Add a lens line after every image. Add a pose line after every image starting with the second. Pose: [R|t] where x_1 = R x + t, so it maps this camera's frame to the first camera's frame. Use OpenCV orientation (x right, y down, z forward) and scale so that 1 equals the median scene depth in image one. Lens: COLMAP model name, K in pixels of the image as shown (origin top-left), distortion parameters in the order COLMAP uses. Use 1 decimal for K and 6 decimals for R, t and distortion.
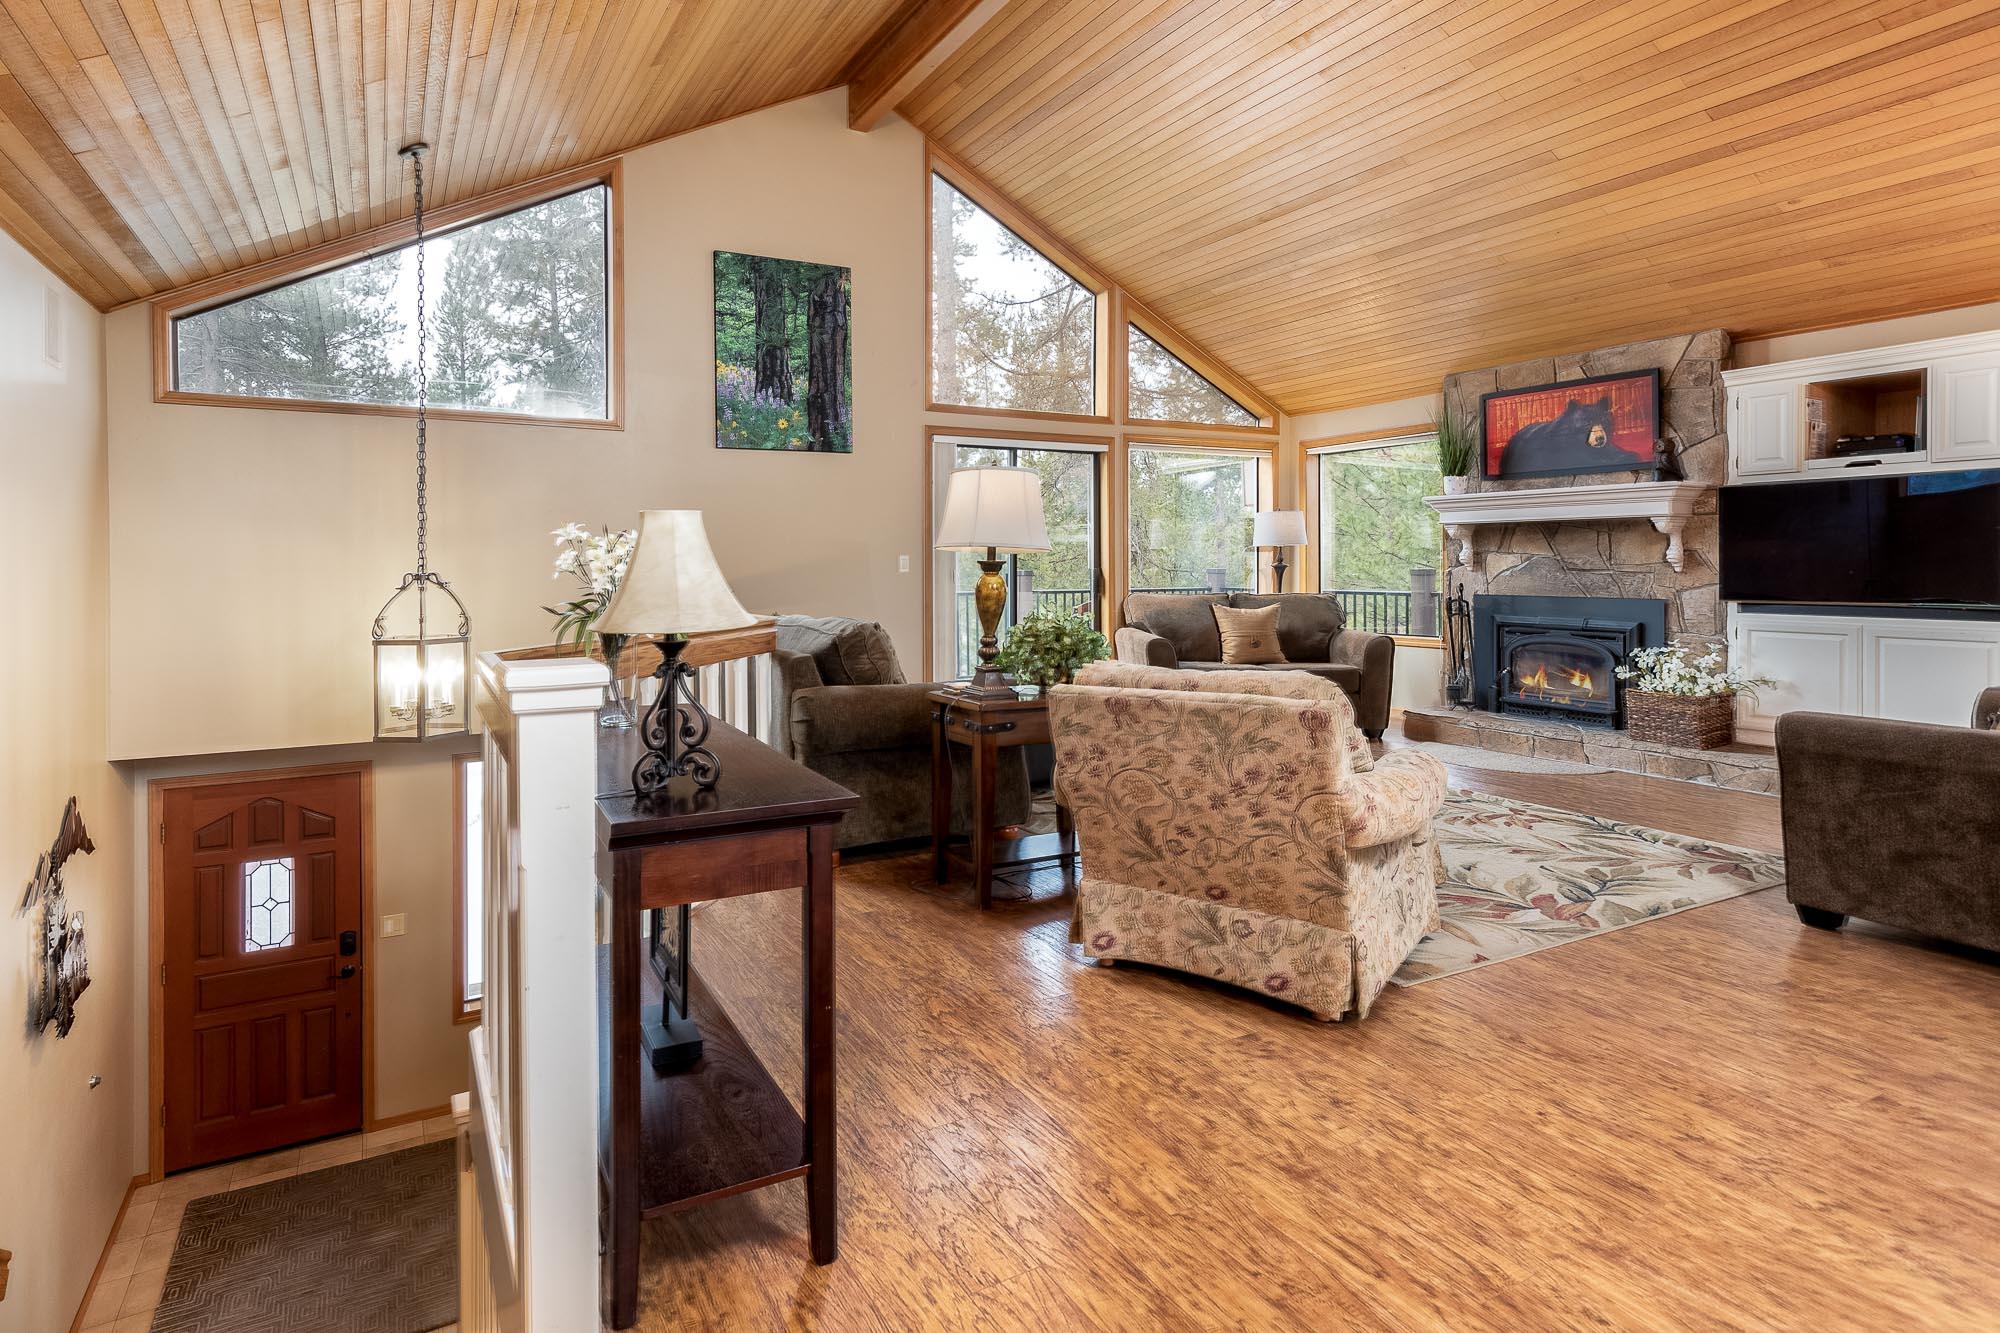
lens RADIAL K [[975.2, 0, 943.7], [0, 975.2, 564.8], [0, 0, 1]] dist [0.000242, -0.000053]
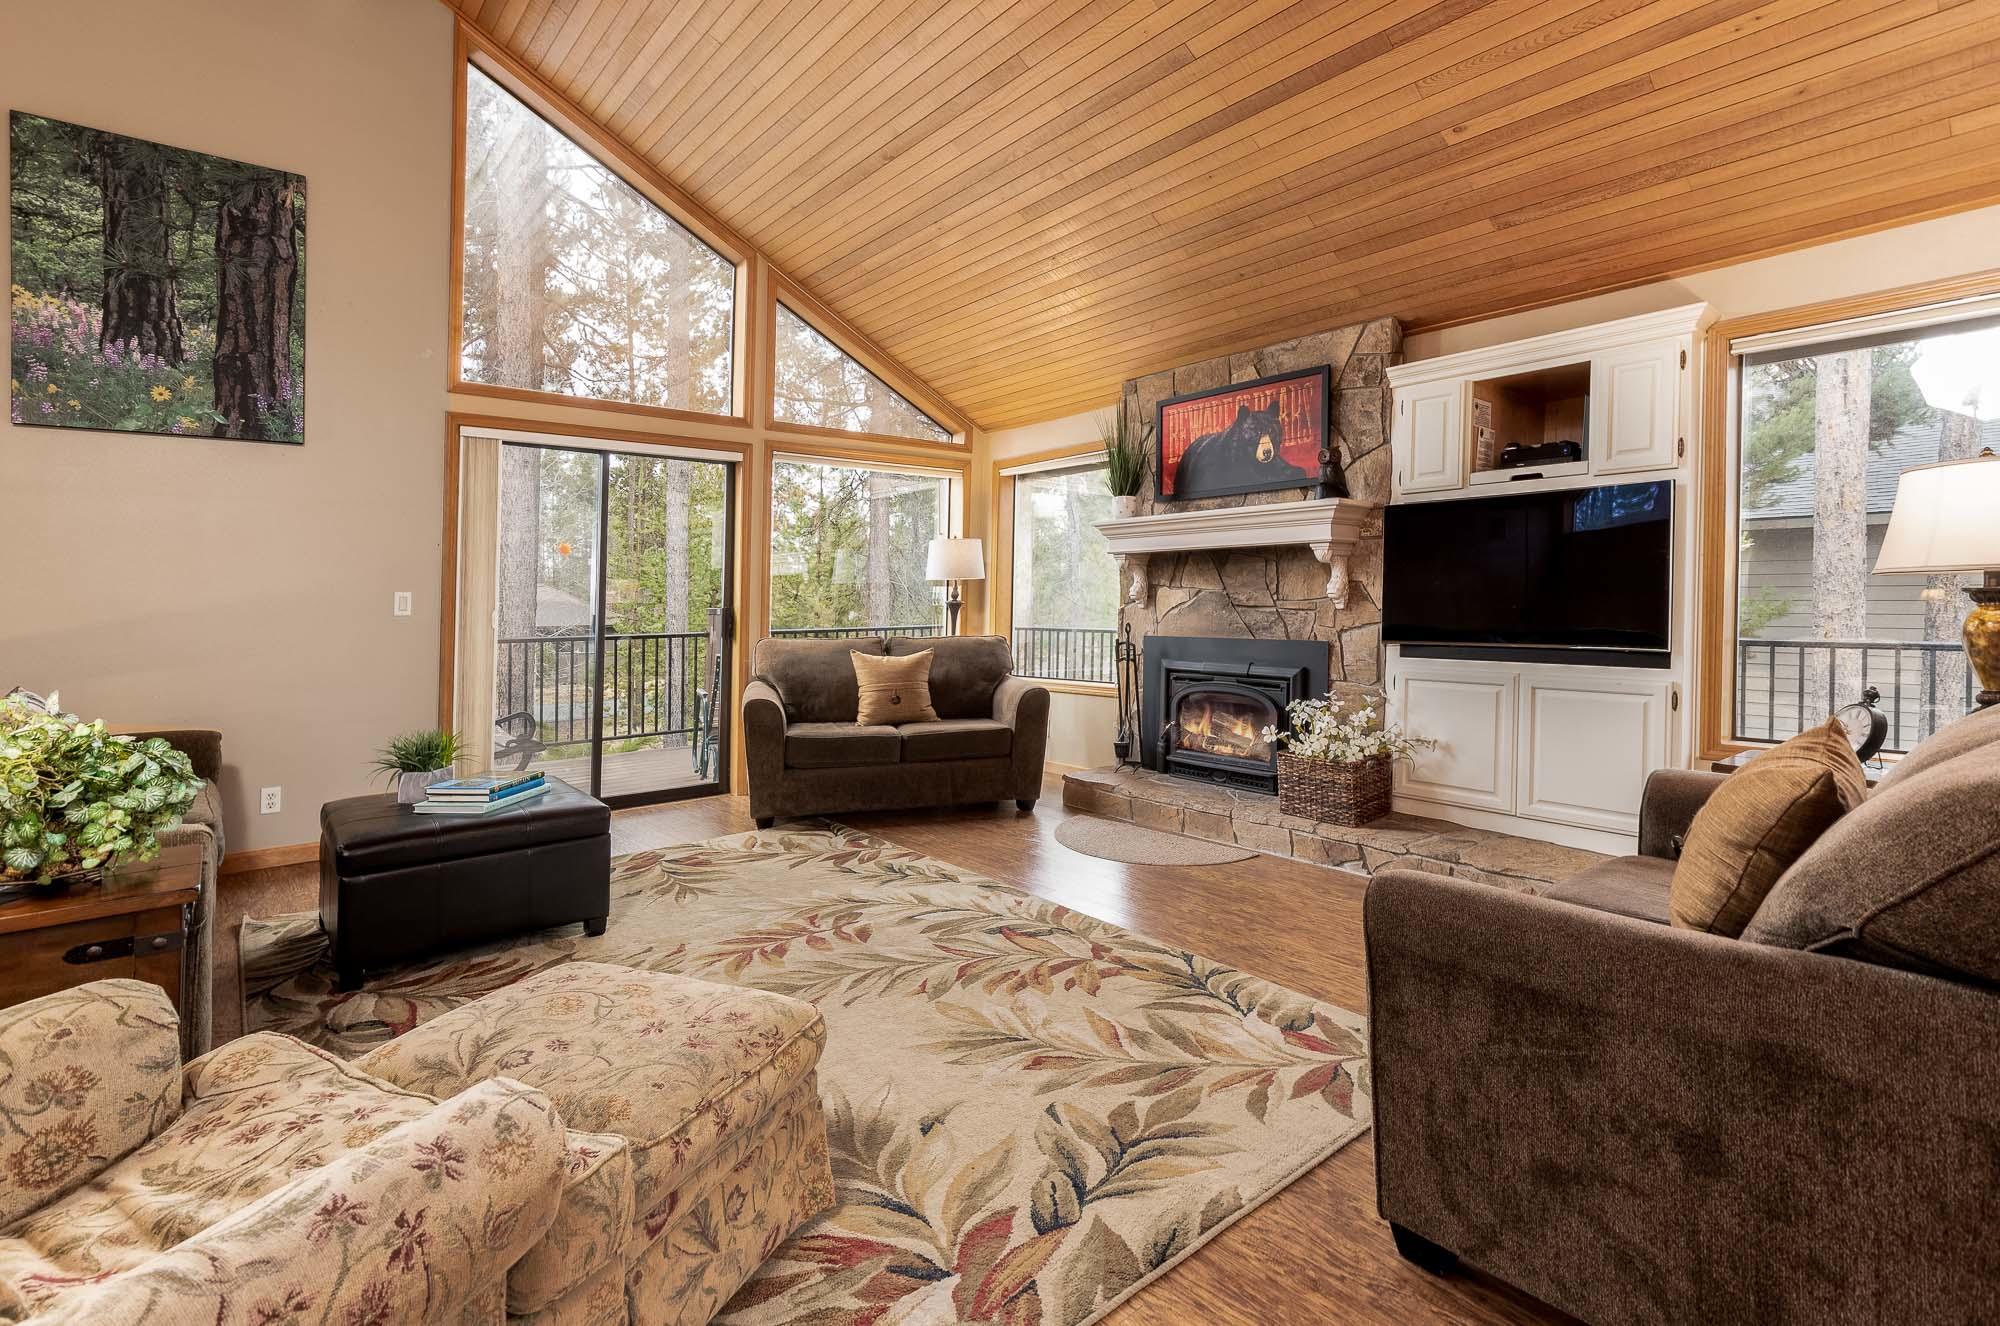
lens RADIAL K [[940.8, 0, 987.2], [0, 940.8, 651.5], [0, 0, 1]] dist [-0.001394, -0.000723]
pose [[0.973852, -0.017218, 0.226529, 0.236798], [0.004990, 0.998504, 0.054443, -0.001271], [-0.227128, -0.051889, 0.972482, 0.242422]]
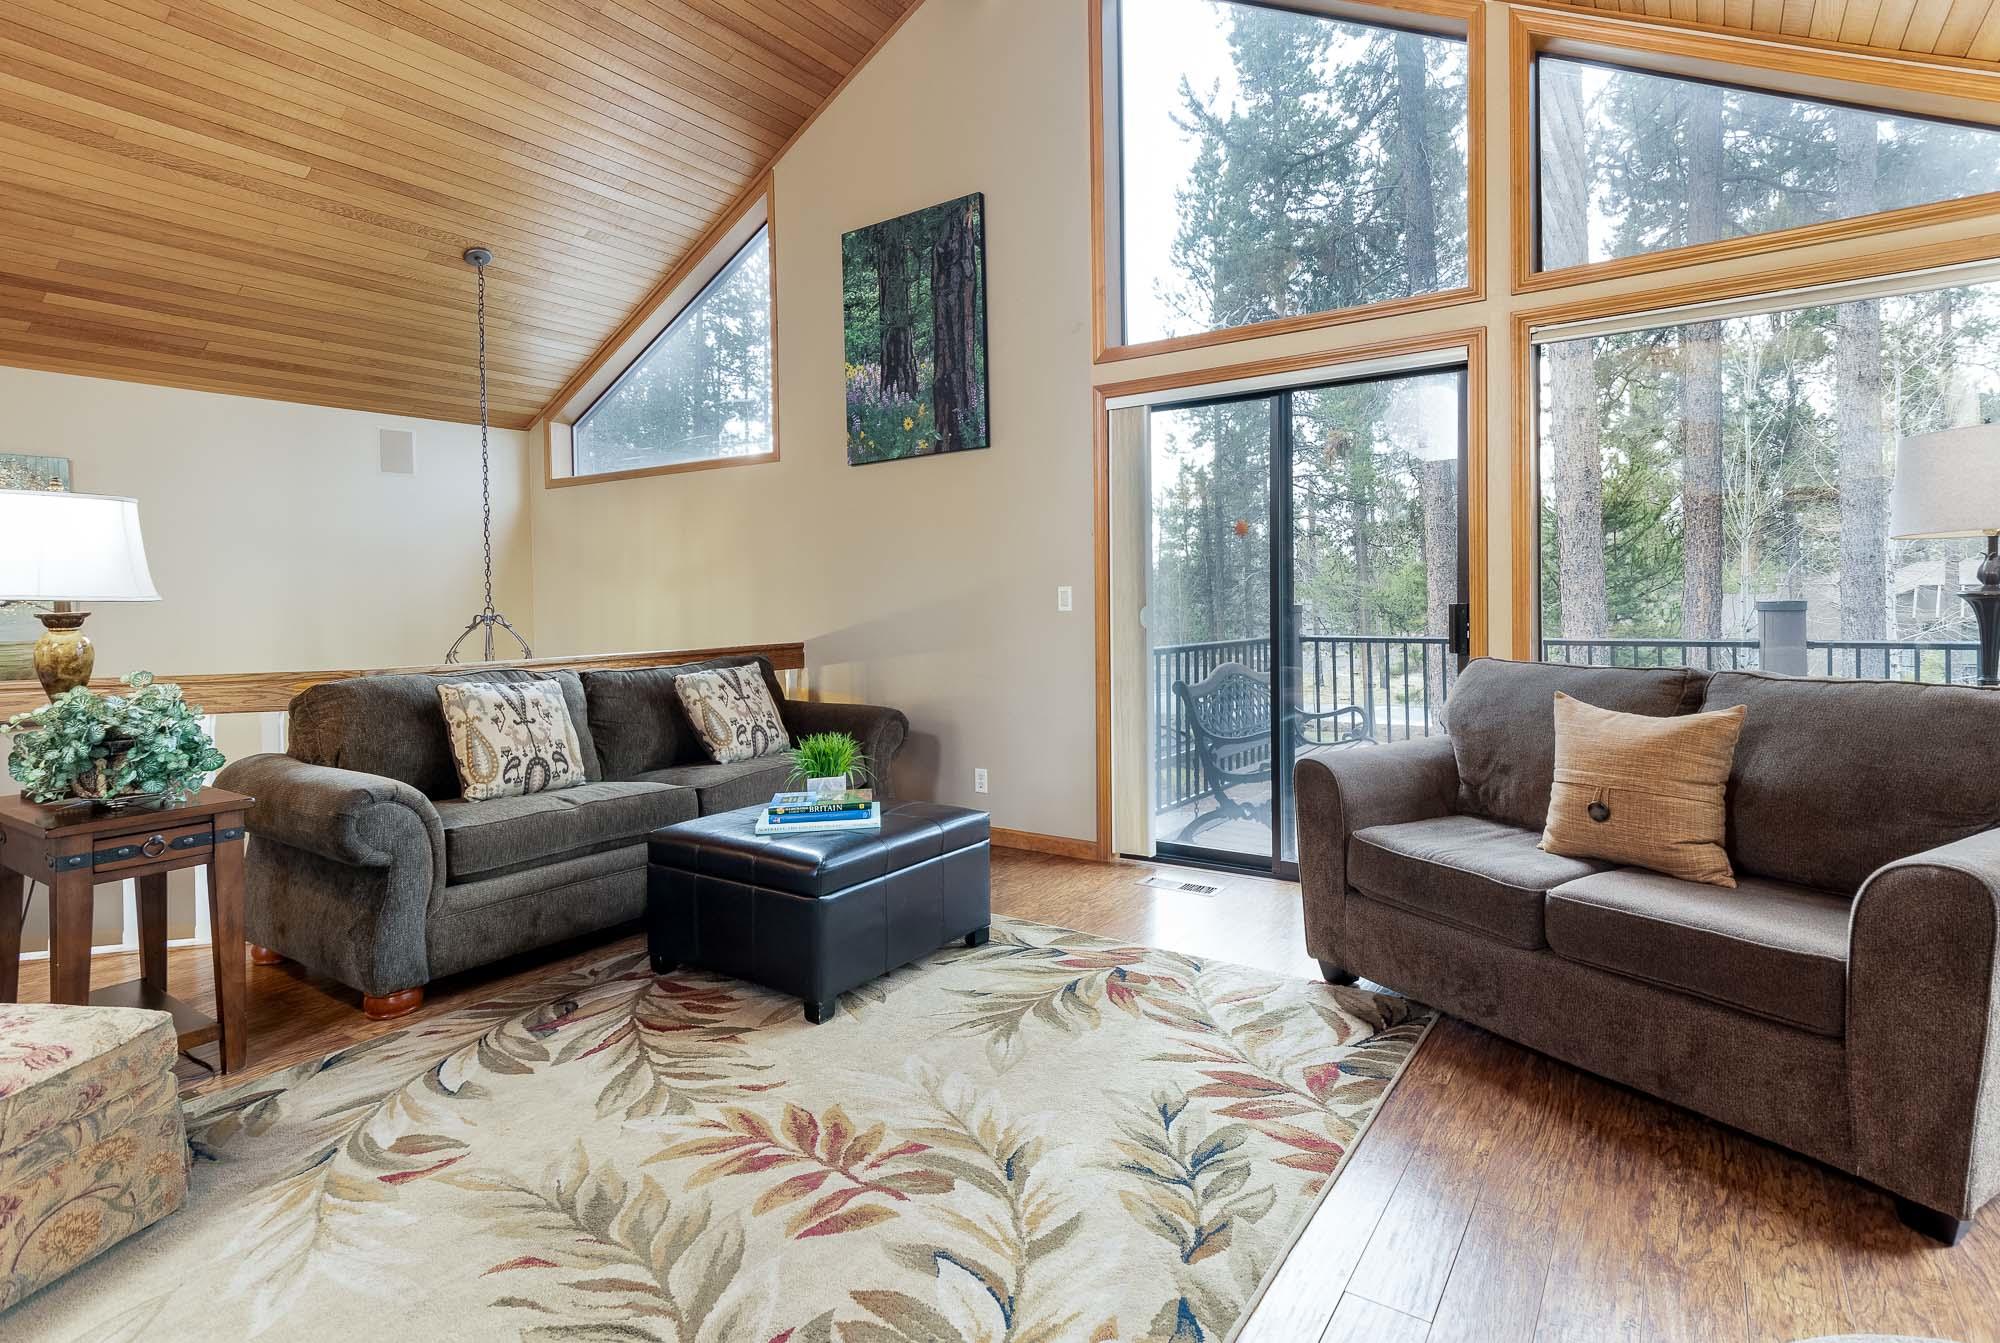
lens RADIAL K [[992.8, 0, 1028.8], [0, 992.8, 608.7], [0, 0, 1]] dist [0.002539, 0.000174]
pose [[0.502689, 0.004051, -0.864458, 0.593043], [0.013921, 0.999821, 0.012781, -0.003451], [0.864355, -0.018459, 0.502543, 0.689379]]
